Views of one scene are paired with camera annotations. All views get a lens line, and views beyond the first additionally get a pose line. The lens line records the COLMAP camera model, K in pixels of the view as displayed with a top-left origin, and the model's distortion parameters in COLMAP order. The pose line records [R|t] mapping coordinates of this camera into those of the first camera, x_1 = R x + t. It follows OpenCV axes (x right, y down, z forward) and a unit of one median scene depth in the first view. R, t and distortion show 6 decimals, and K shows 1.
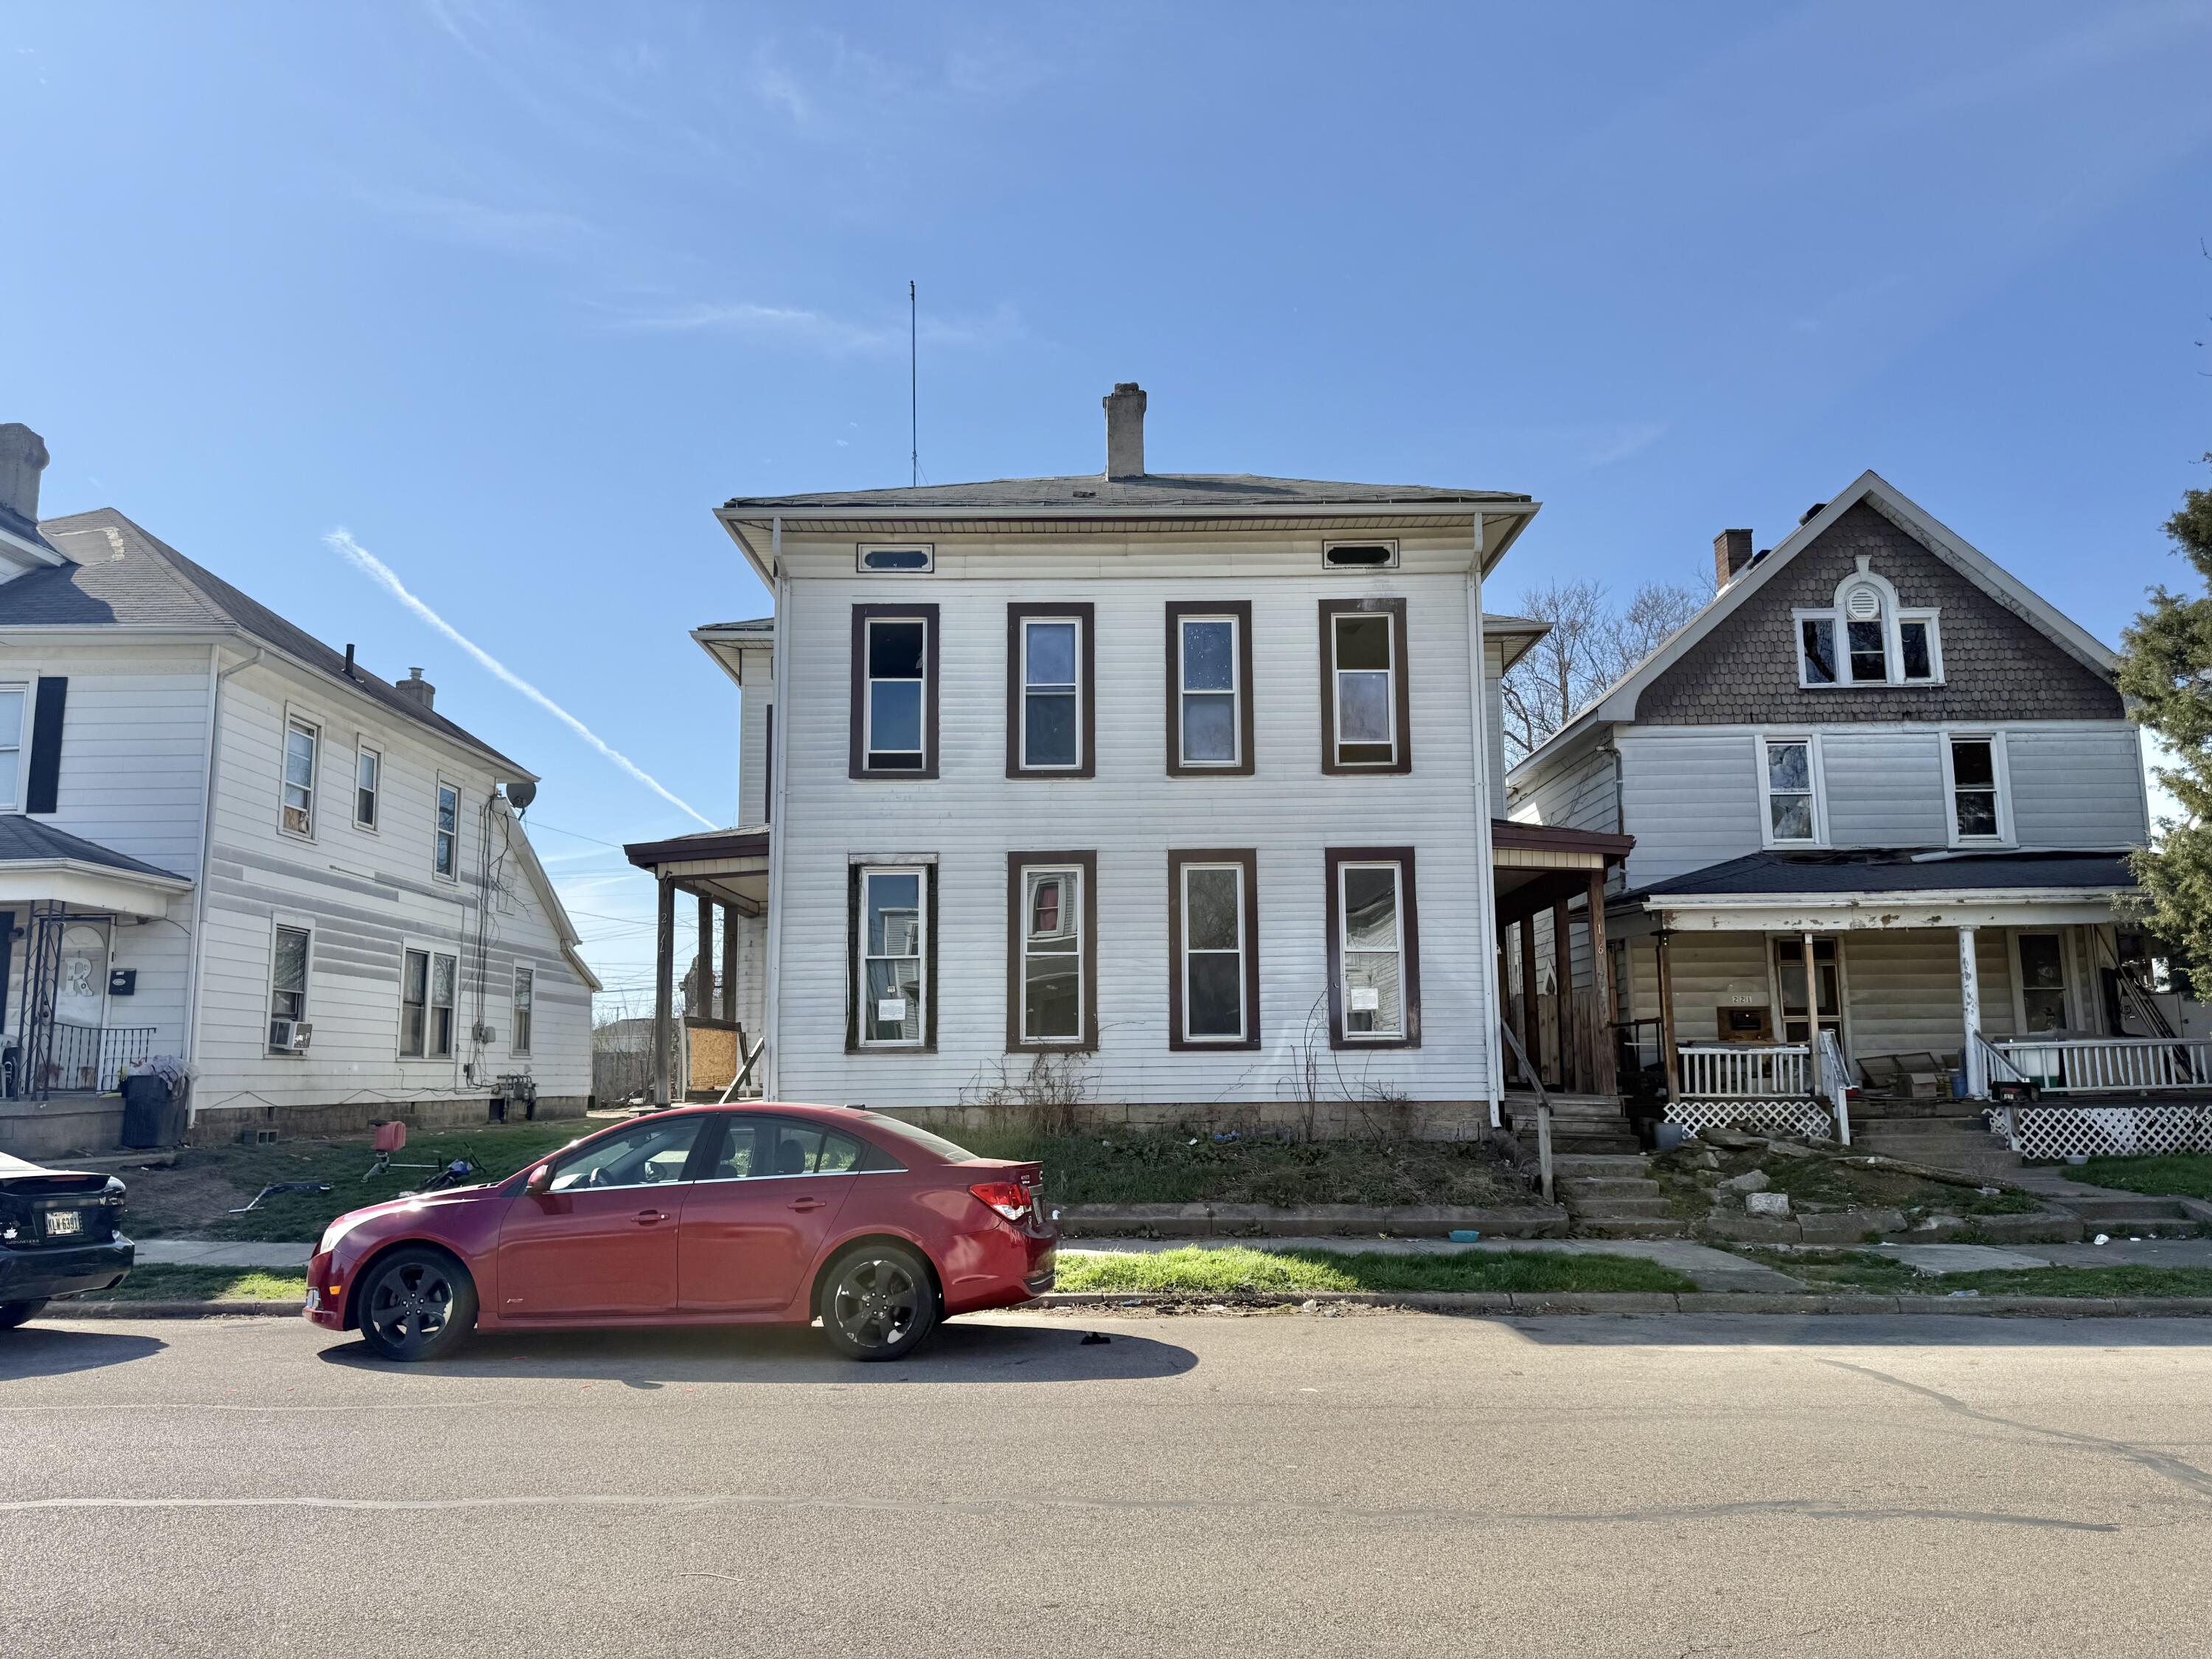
lens RADIAL K [[1583.6, 0, 1108.1], [0, 1583.6, 827.7], [0, 0, 1]] dist [0.082961, -0.011089]
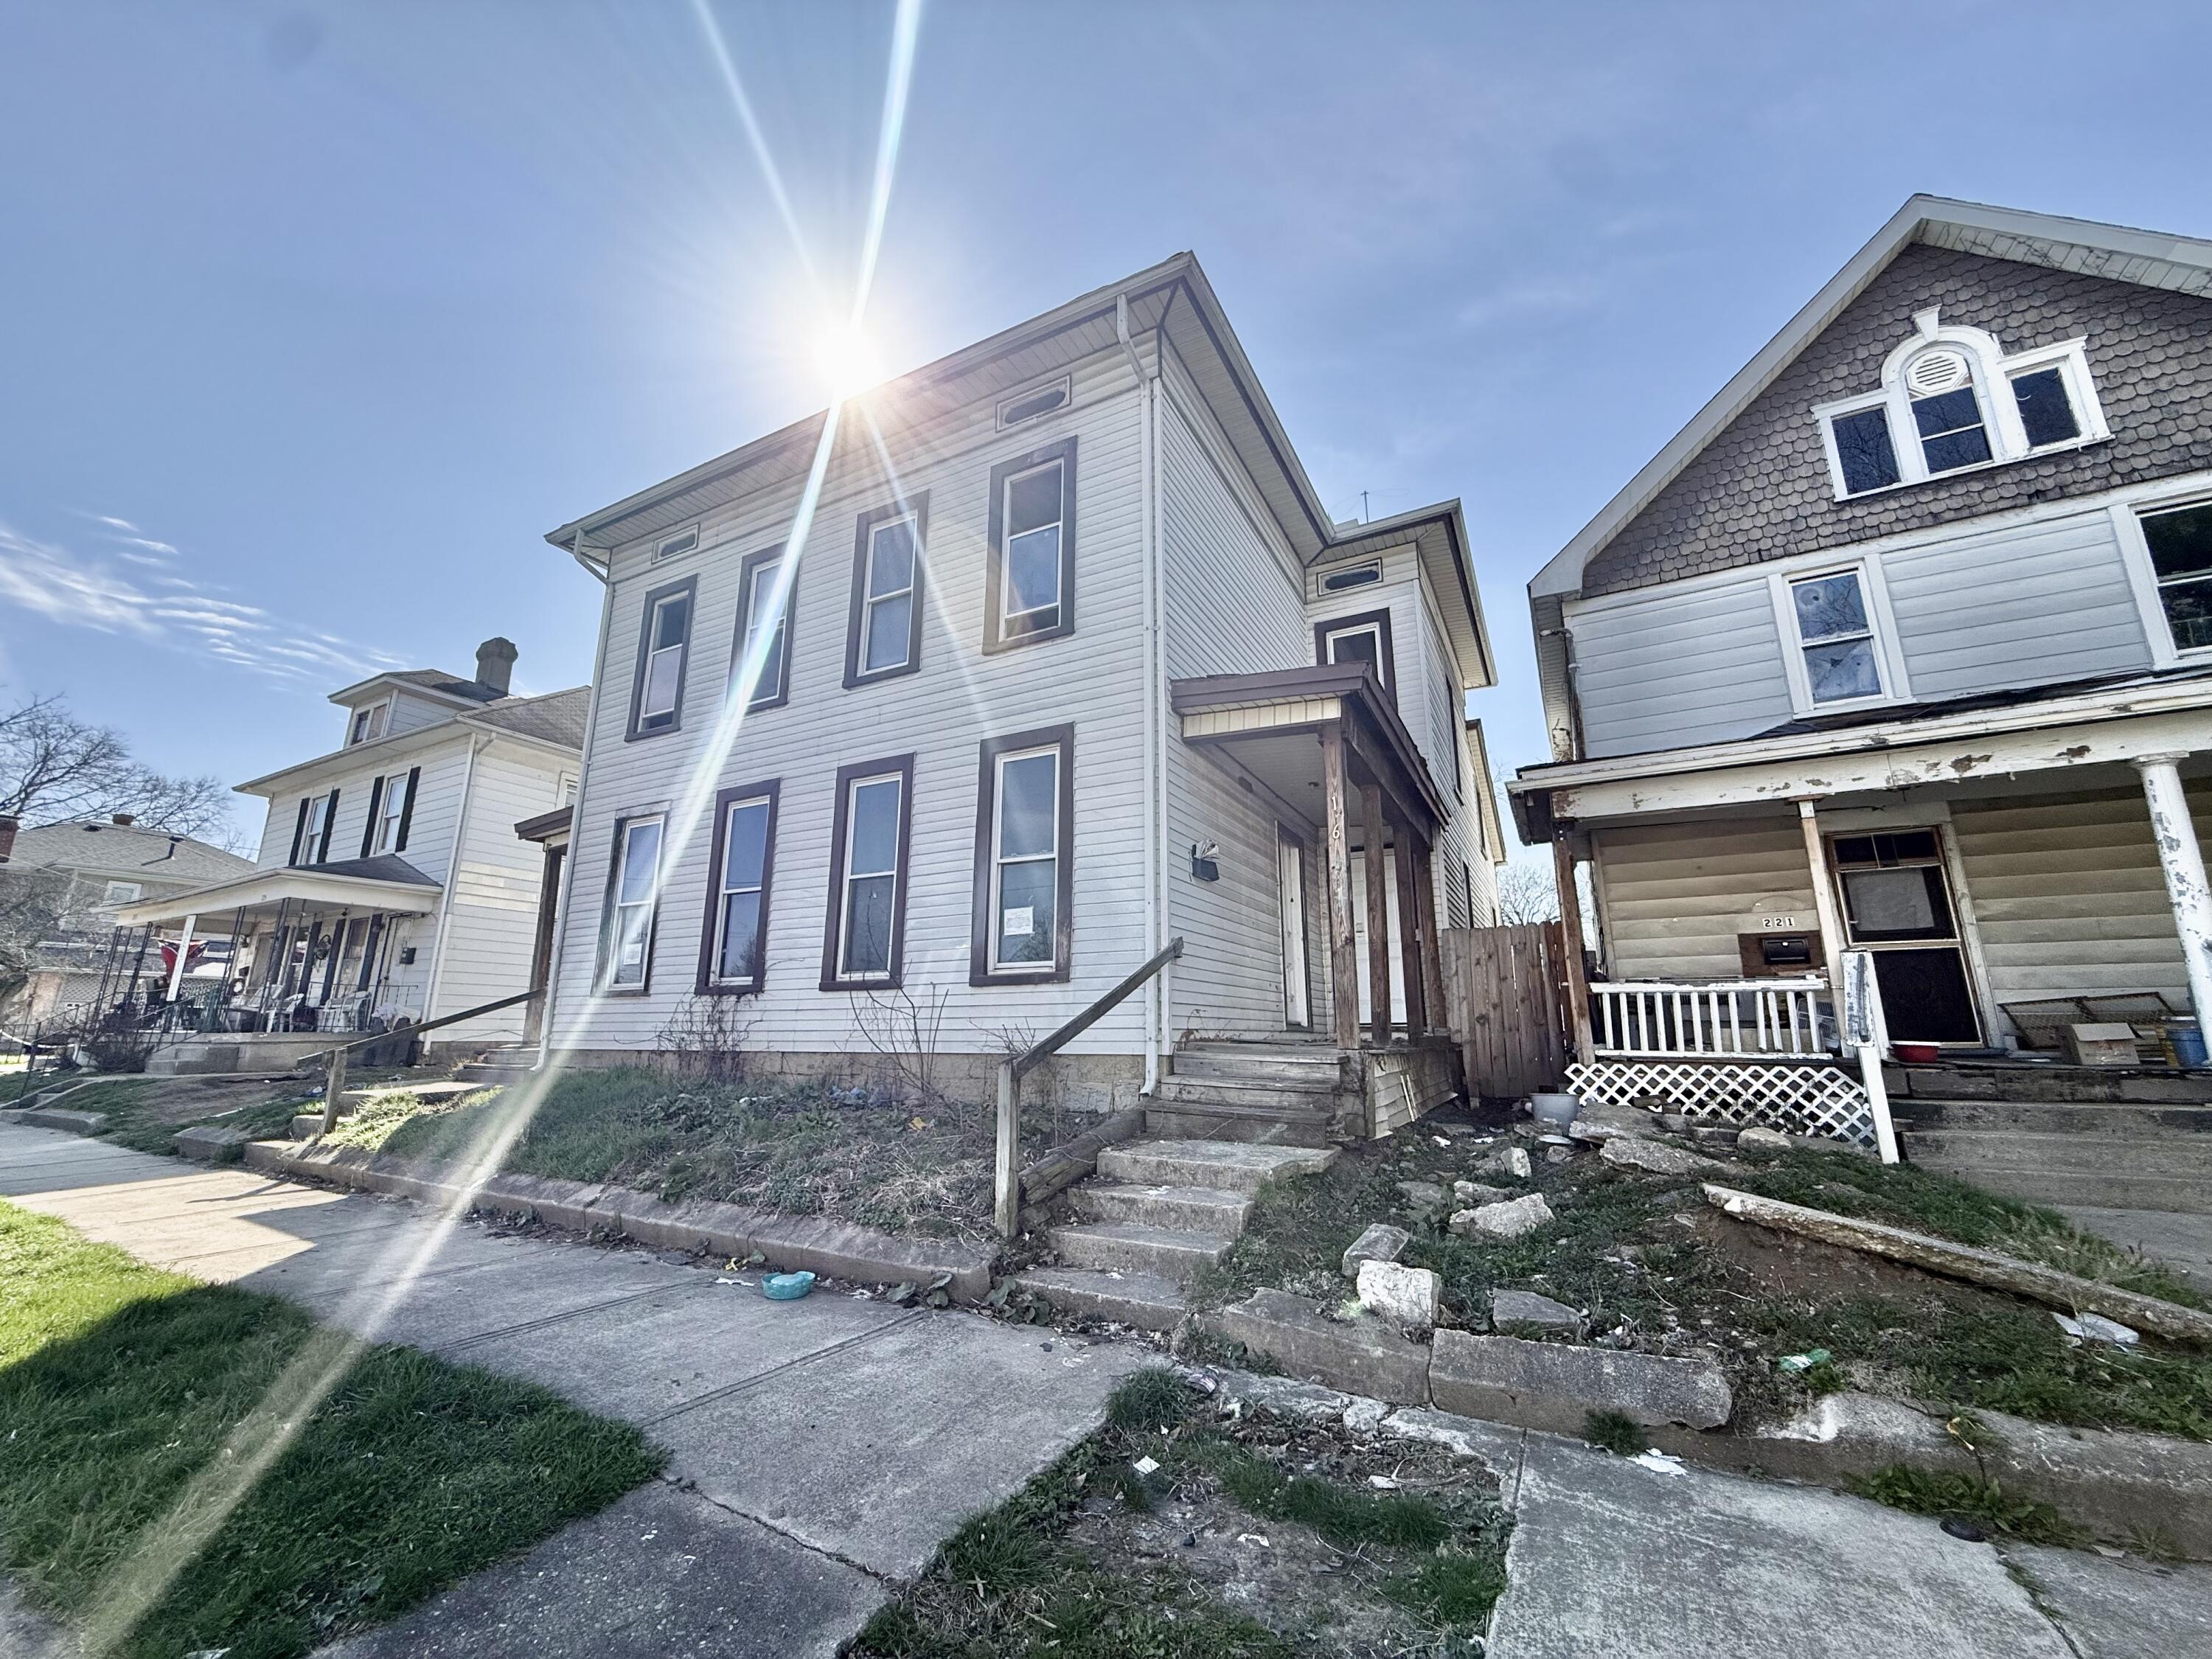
lens RADIAL K [[879.3, 0, 1097.0], [0, 879.3, 823.3], [0, 0, 1]] dist [0.017075, 0.001280]
pose [[0.879509, -0.101029, -0.465035, 0.351081], [0.062748, 0.993293, -0.097121, 0.091367], [0.471728, 0.056239, 0.879949, 0.553656]]
